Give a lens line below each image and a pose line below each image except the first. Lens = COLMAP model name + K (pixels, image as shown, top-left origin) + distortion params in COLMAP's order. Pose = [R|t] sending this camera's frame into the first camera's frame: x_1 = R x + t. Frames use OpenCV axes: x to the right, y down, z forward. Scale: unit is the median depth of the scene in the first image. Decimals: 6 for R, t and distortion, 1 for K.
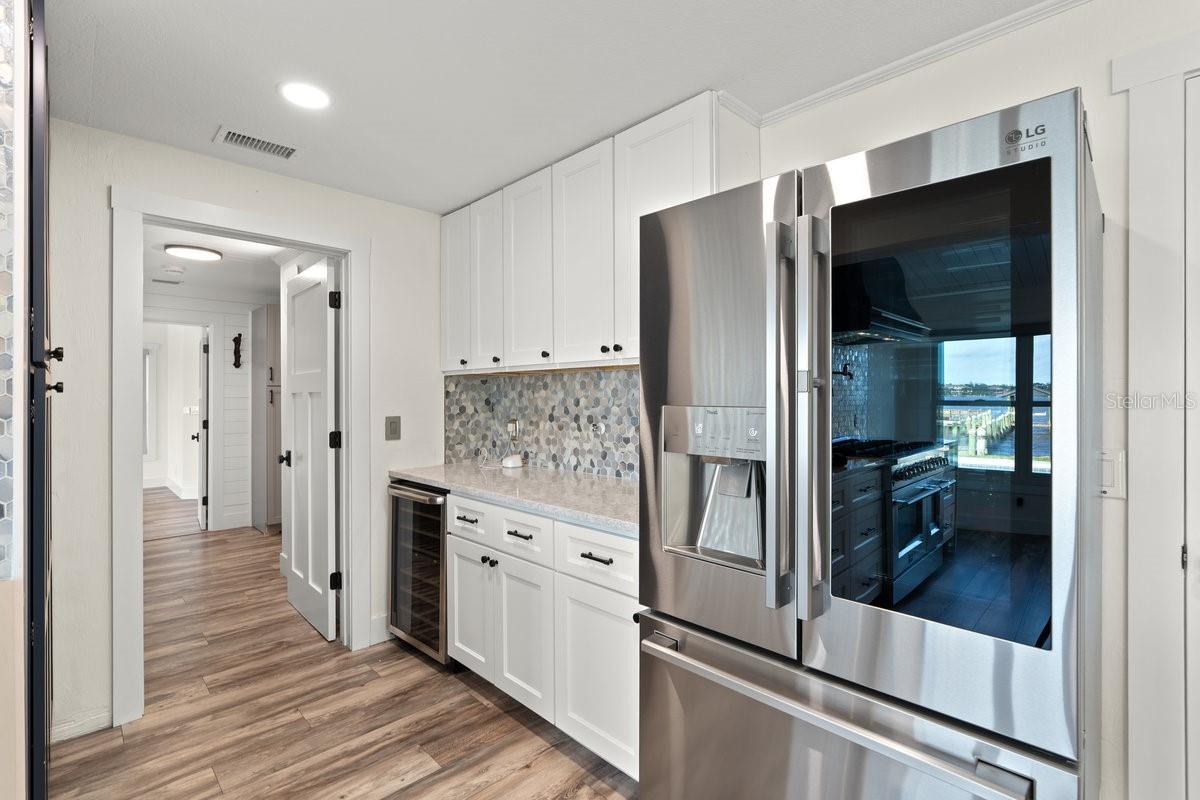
lens RADIAL K [[545.6, 0, 602.9], [0, 545.6, 394.2], [0, 0, 1]] dist [-0.003982, 0.000328]
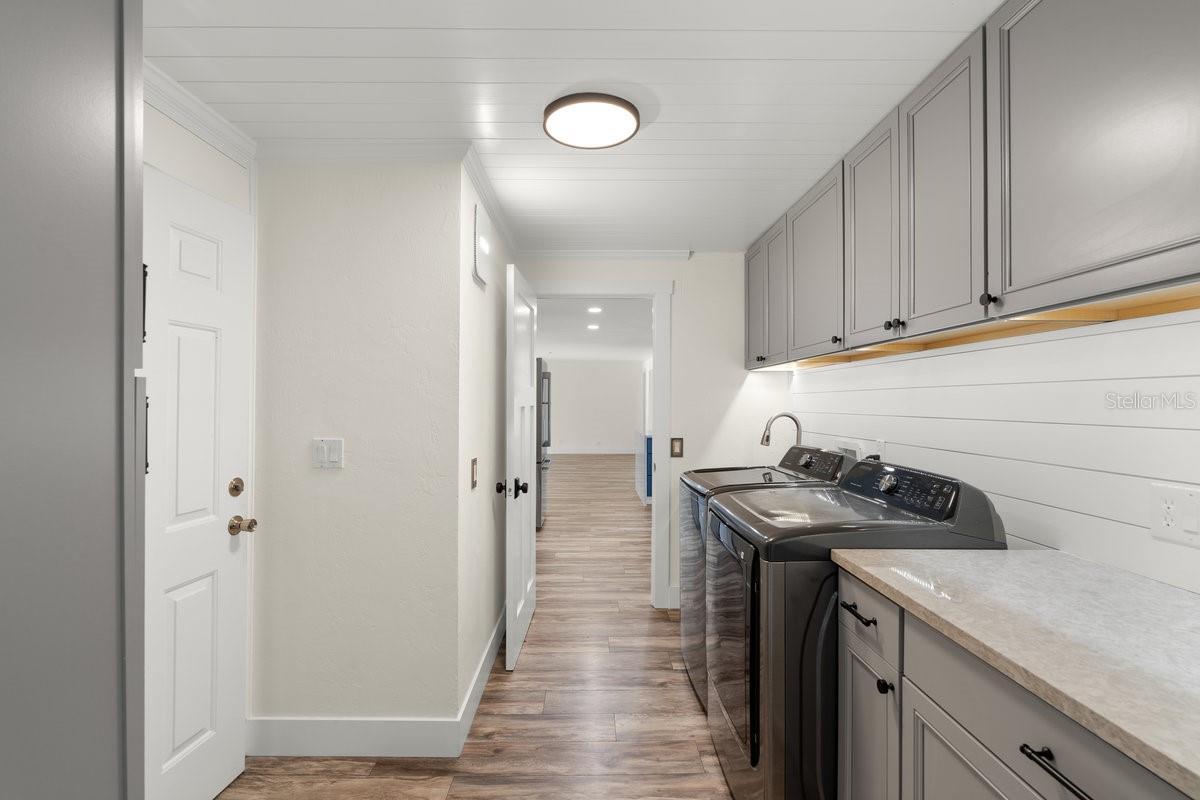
lens RADIAL K [[545.6, 0, 594.1], [0, 545.6, 398.9], [0, 0, 1]] dist [-0.003982, 0.000328]
pose [[-0.717837, 0.000094, 0.696211, -1.598417], [-0.007277, 0.999944, -0.007638, -0.001758], [-0.696173, -0.010550, -0.717797, 1.977099]]
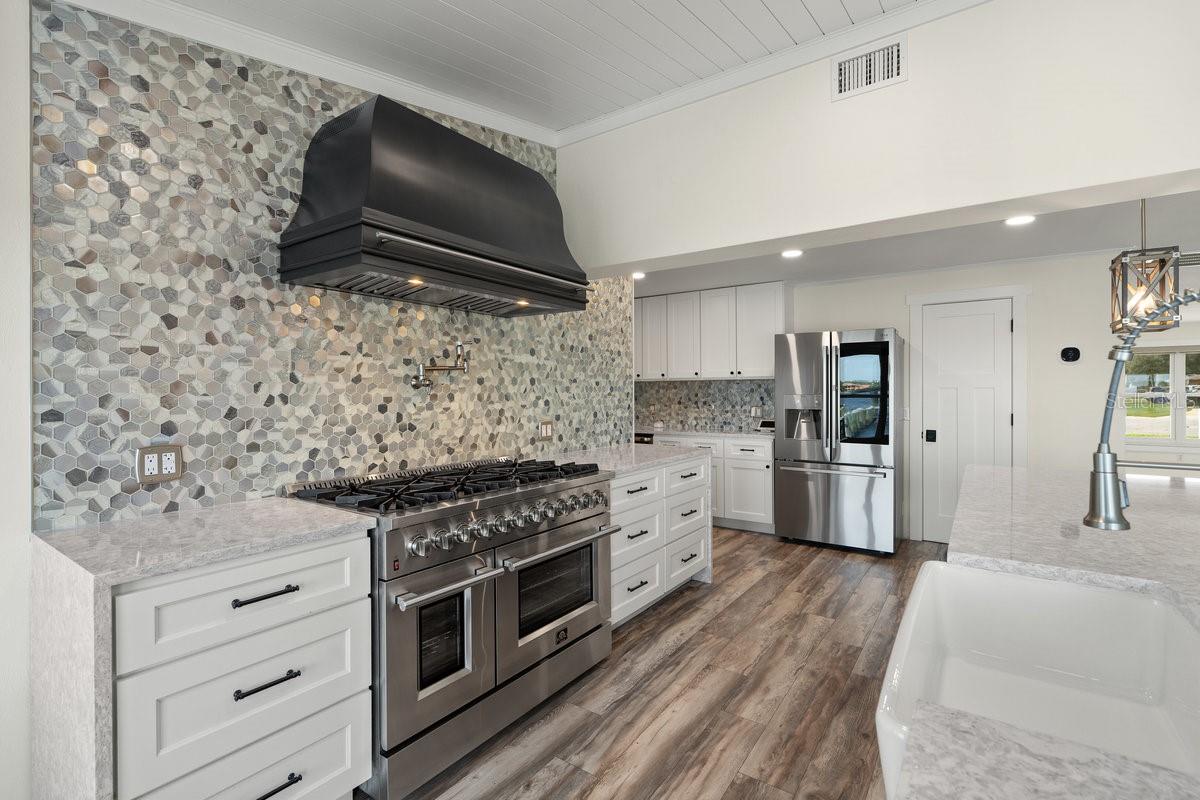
lens RADIAL K [[545.6, 0, 595.0], [0, 545.6, 393.8], [0, 0, 1]] dist [-0.003982, 0.000328]
pose [[0.985509, -0.004996, 0.169549, -0.871325], [0.003403, 0.999947, 0.009682, -0.013221], [-0.169589, -0.008964, 0.985474, -1.130404]]
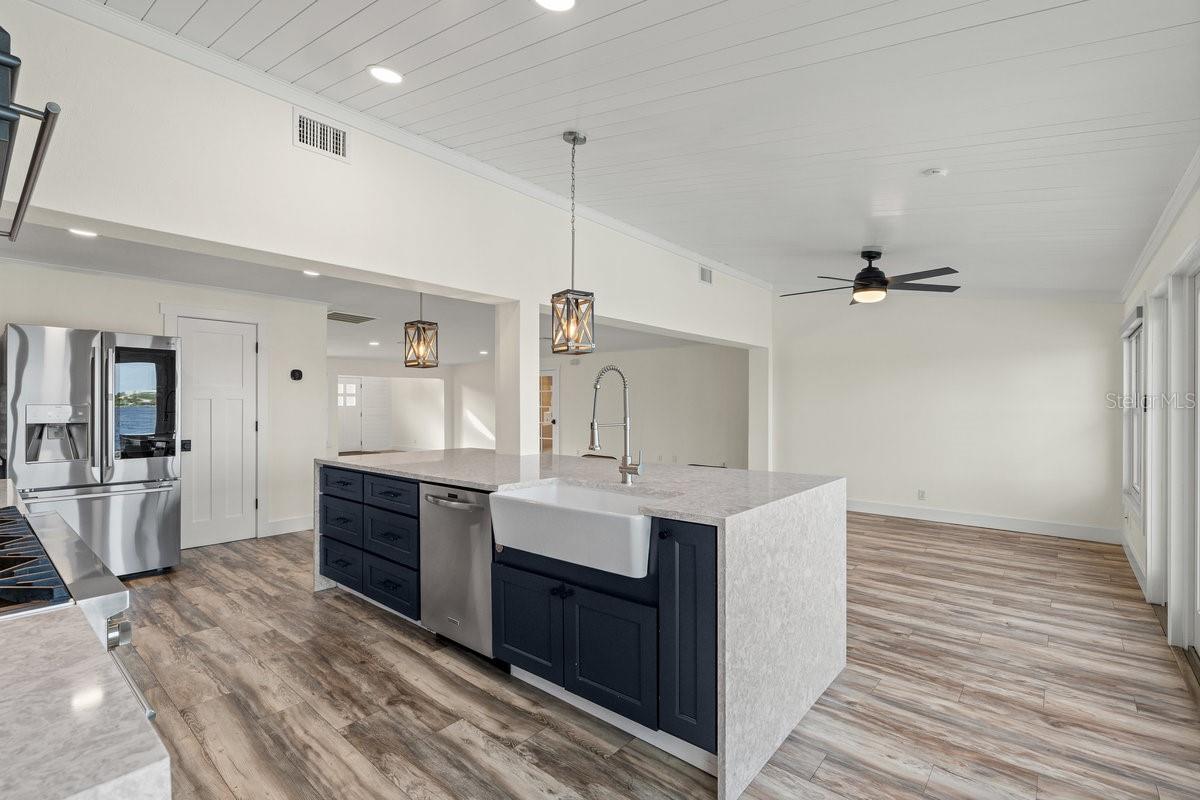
lens RADIAL K [[545.6, 0, 595.6], [0, 545.6, 405.7], [0, 0, 1]] dist [-0.003982, 0.000328]
pose [[-0.078059, -0.003477, 0.996943, -1.433636], [-0.007206, 0.999970, 0.002923, -0.002965], [-0.996923, -0.006956, -0.078082, -0.771208]]
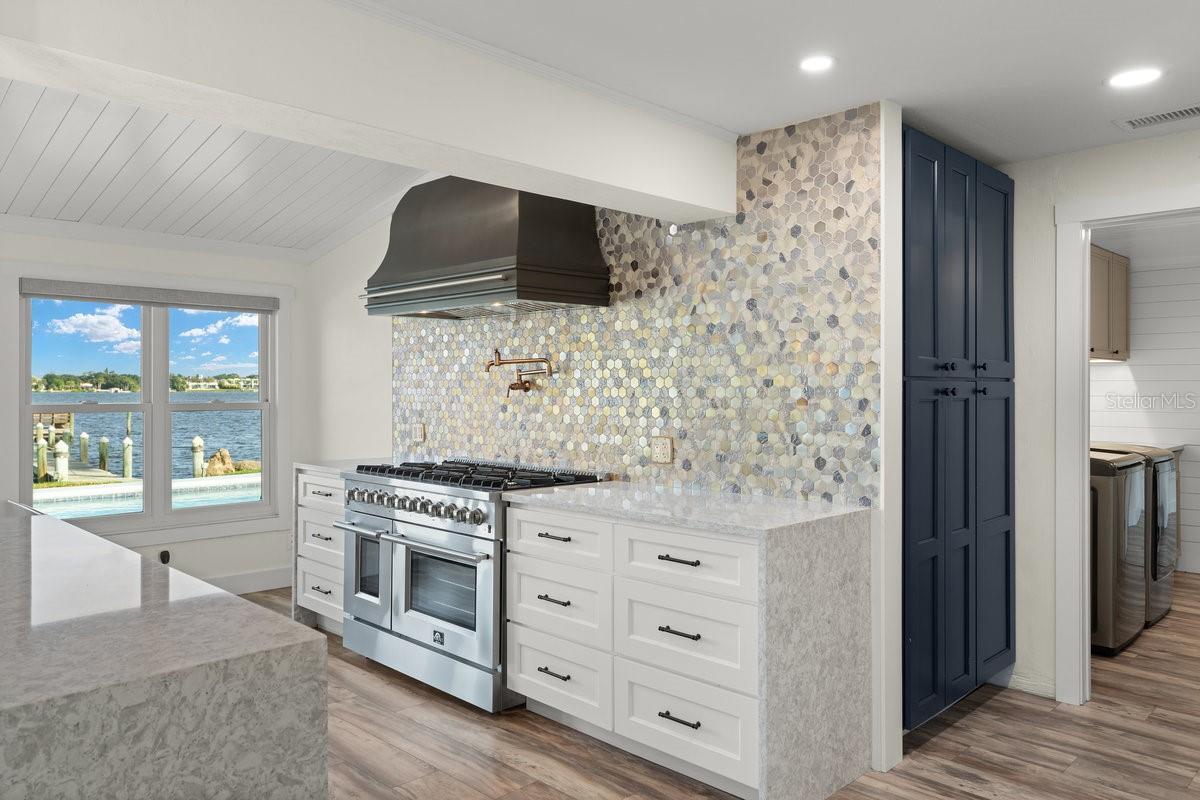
lens RADIAL K [[837.6, 0, 593.6], [0, 837.6, 393.6], [0, 0, 1]] dist [0.005606, 0.014133]
pose [[0.002210, 0.001218, -0.999997, 0.663507], [0.003069, 0.999995, 0.001225, -0.012543], [0.999993, -0.003072, 0.002206, 0.049883]]
